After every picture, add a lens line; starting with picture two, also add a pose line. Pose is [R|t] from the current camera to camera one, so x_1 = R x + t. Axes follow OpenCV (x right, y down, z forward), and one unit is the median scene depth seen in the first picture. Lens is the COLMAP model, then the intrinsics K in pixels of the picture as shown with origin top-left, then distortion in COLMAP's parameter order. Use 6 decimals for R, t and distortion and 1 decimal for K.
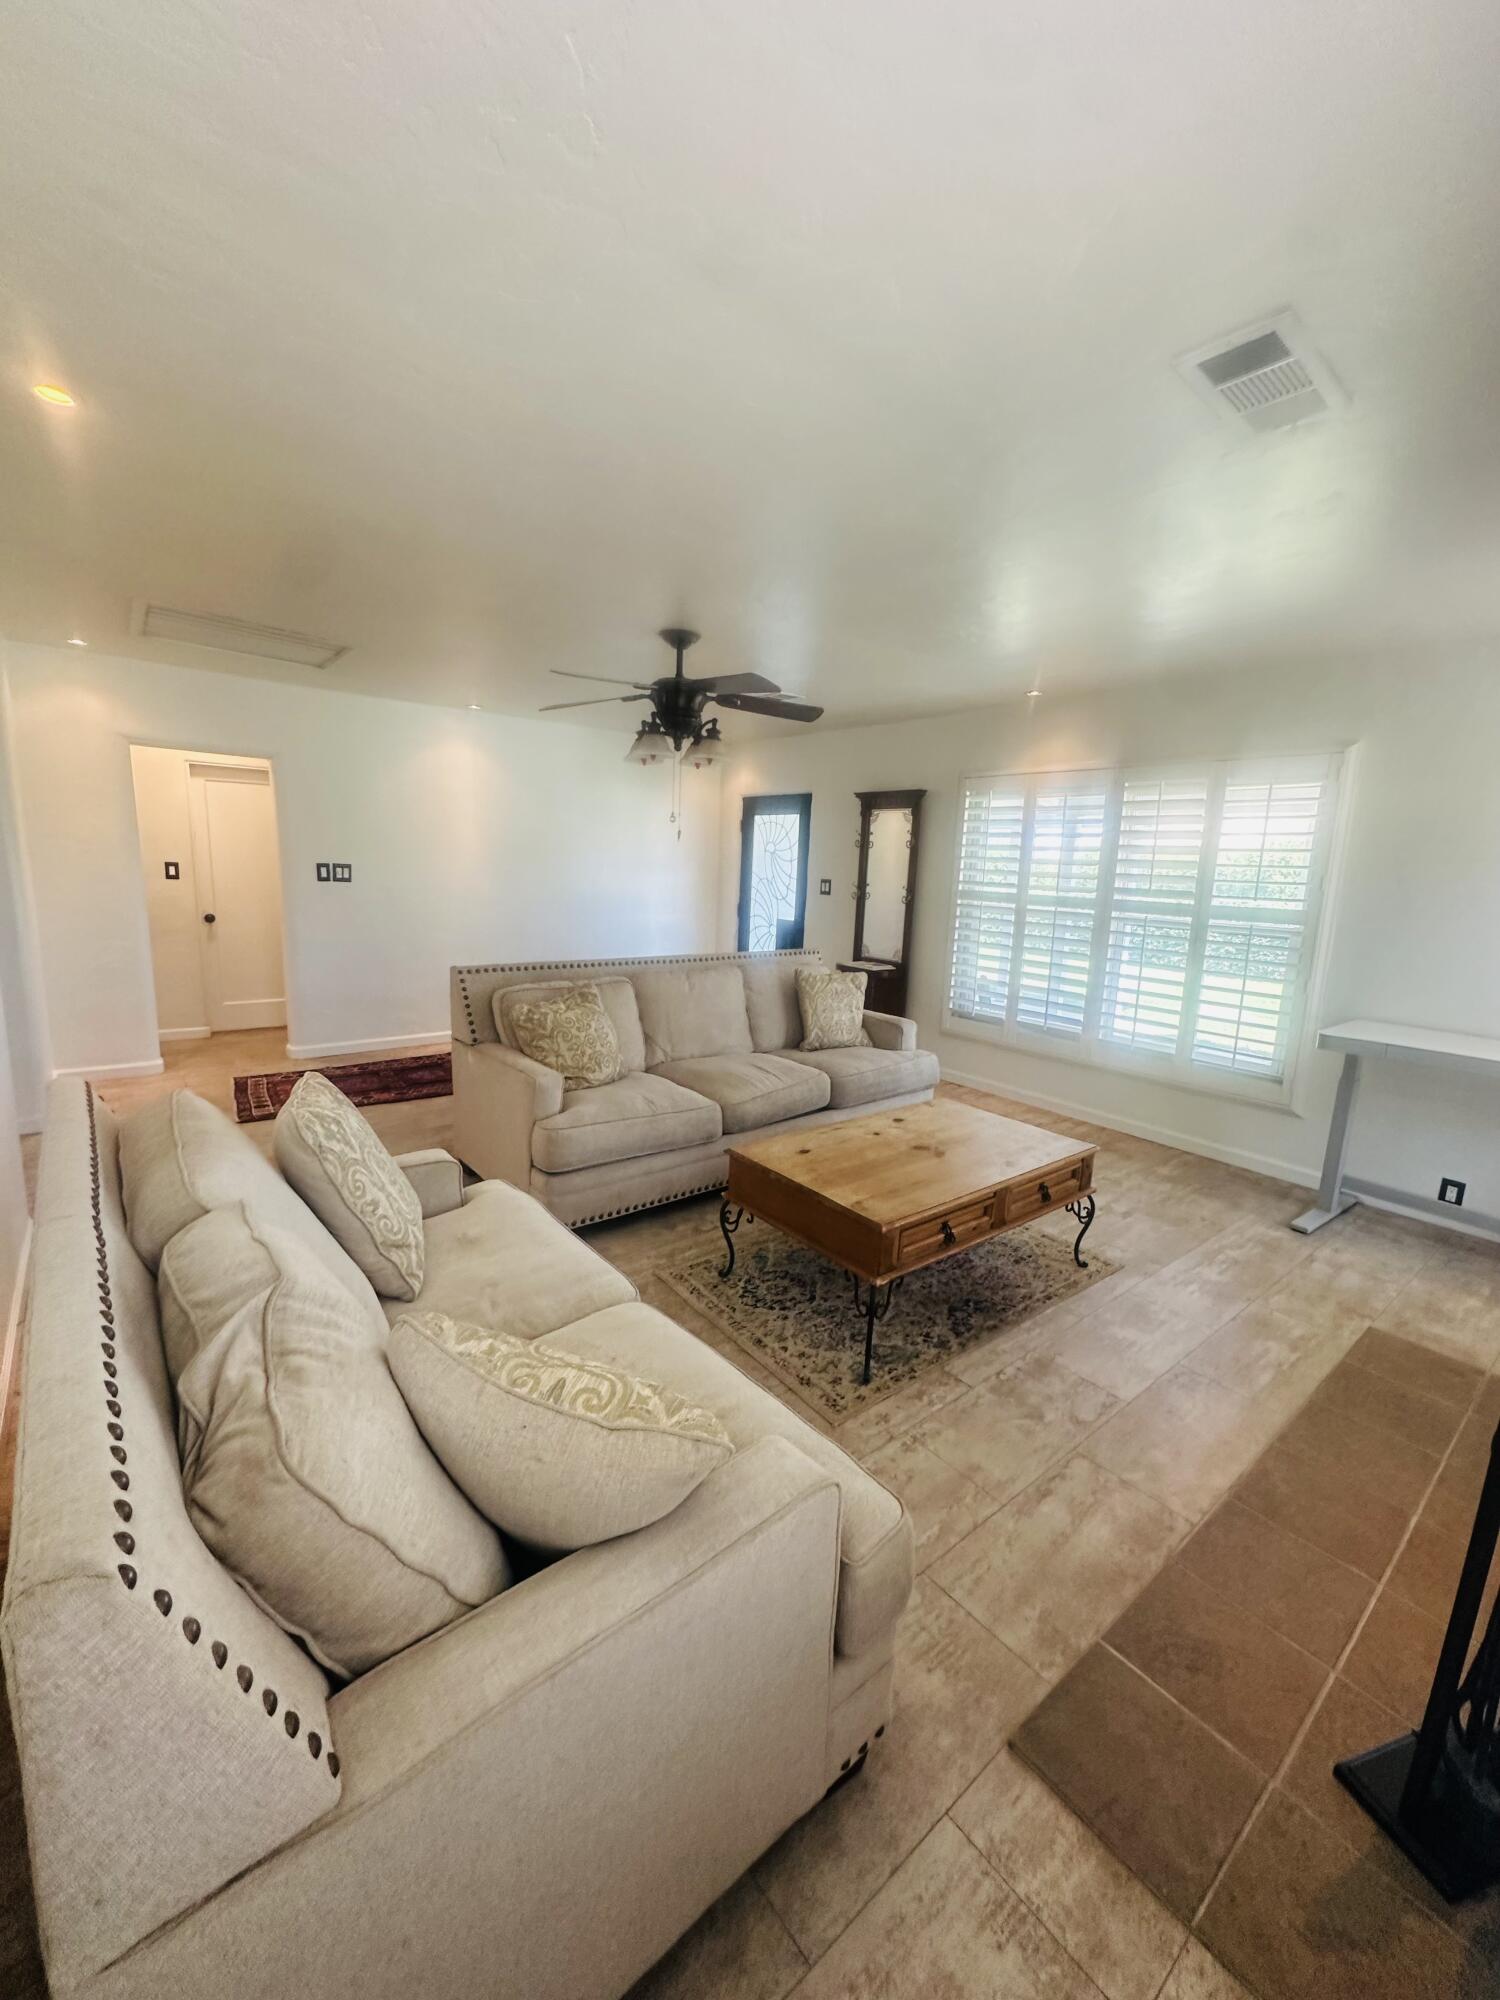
lens RADIAL K [[796.1, 0, 760.3], [0, 796.1, 998.5], [0, 0, 1]] dist [-0.003543, 0.000373]
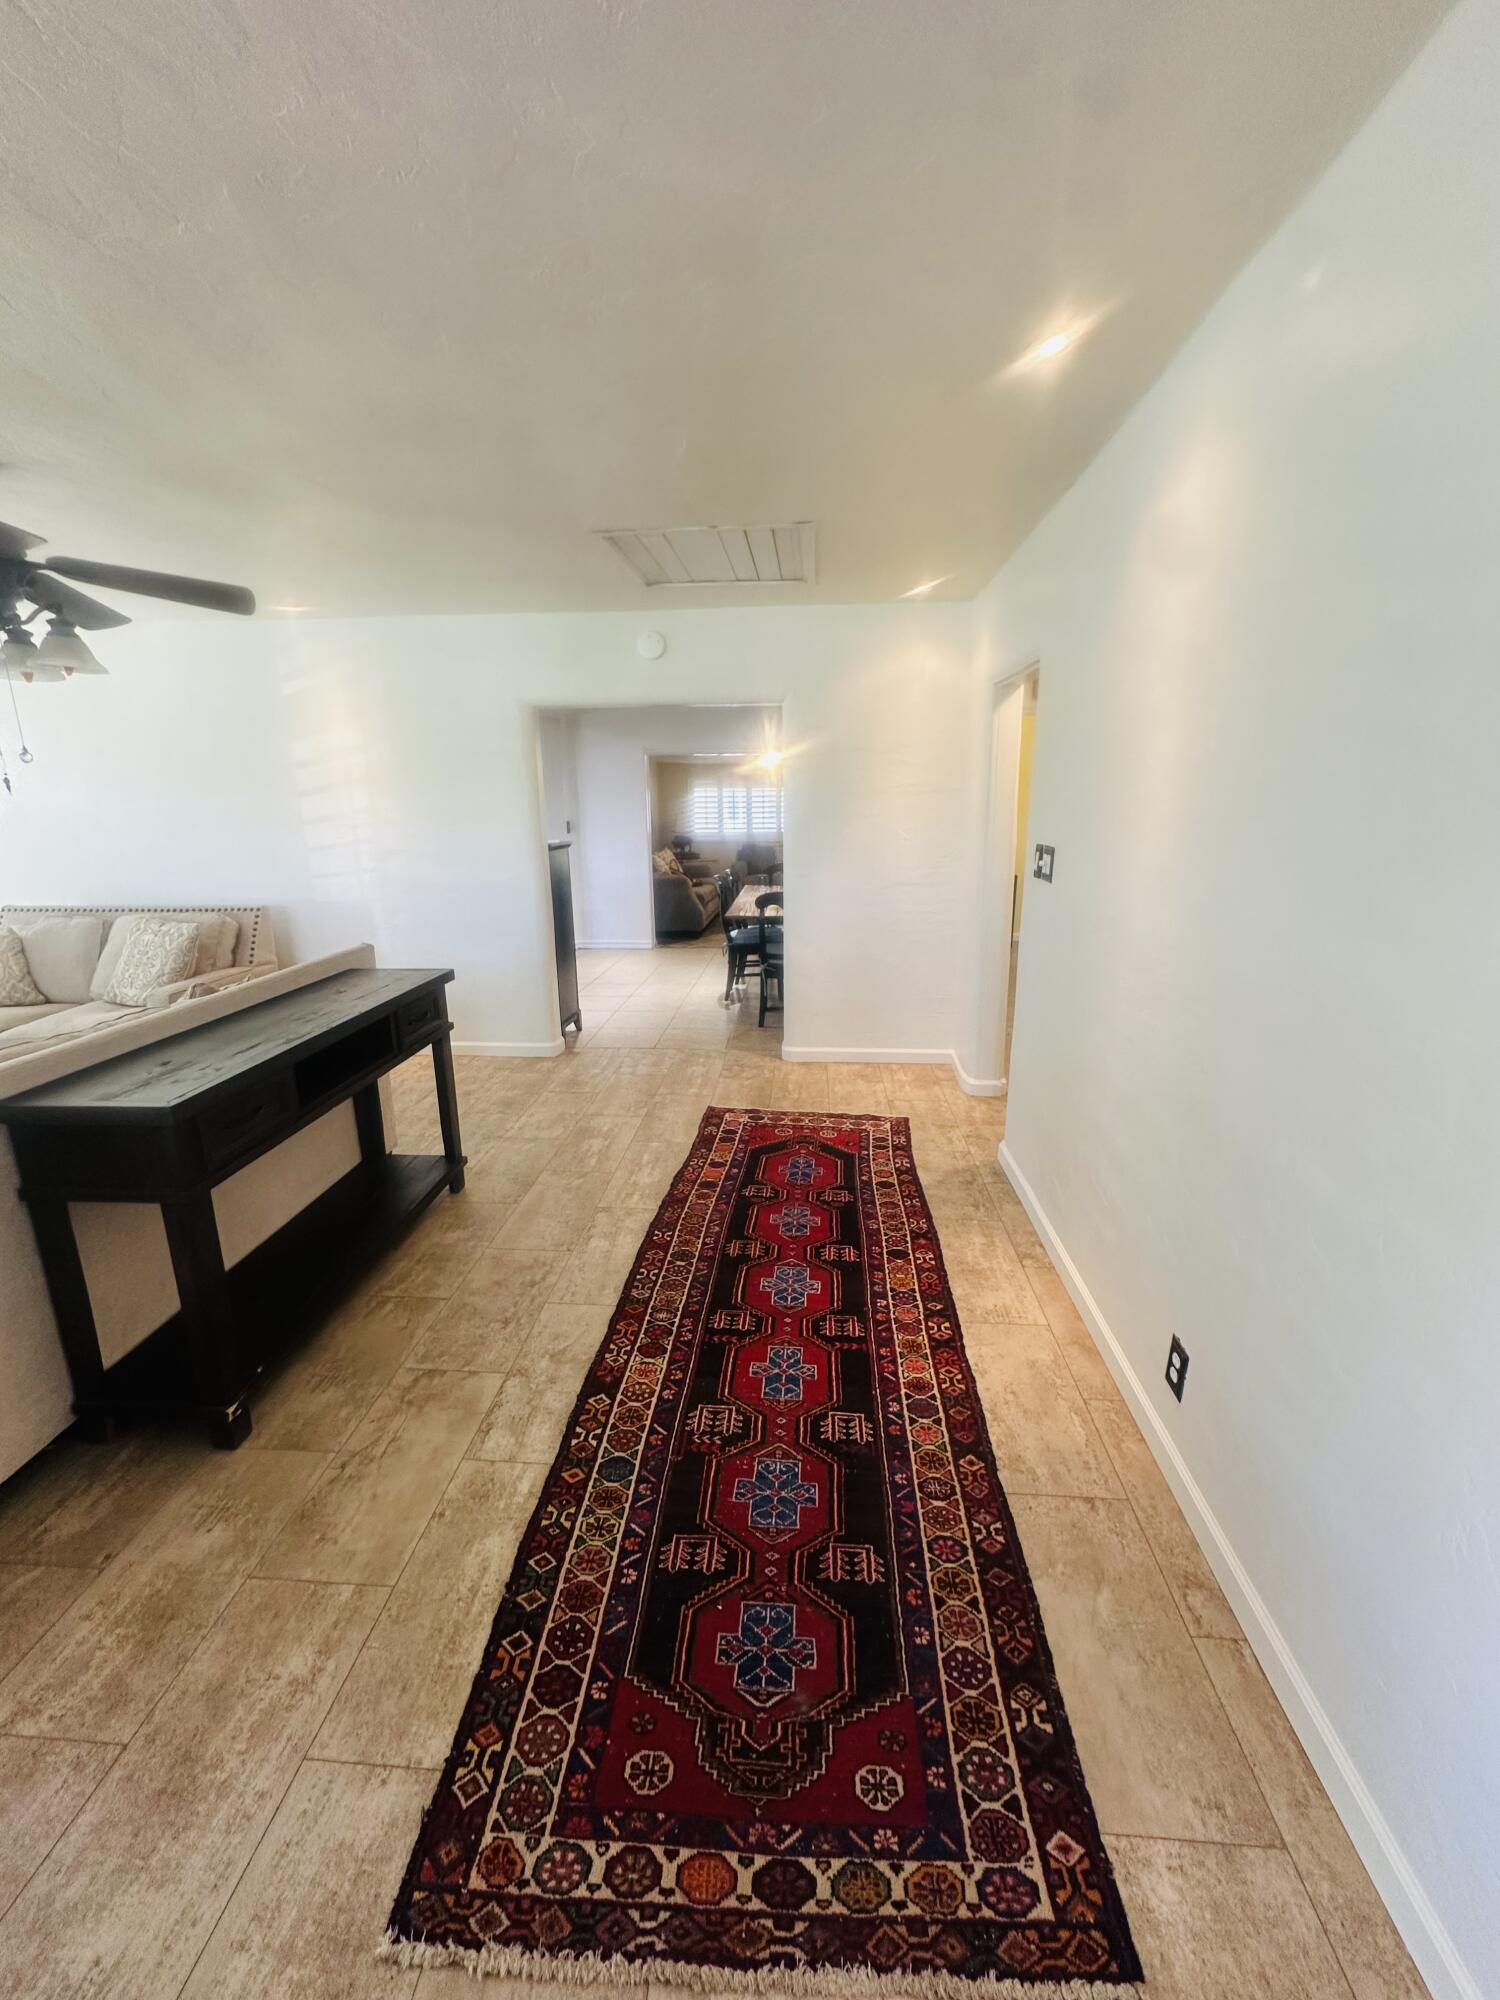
lens RADIAL K [[796.1, 0, 752.3], [0, 796.1, 1003.3], [0, 0, 1]] dist [-0.003543, 0.000373]
pose [[-0.688099, 0.144474, -0.711089, -0.021837], [-0.136739, 0.936603, 0.322610, -0.203313], [0.712617, 0.319221, -0.624720, 1.172014]]
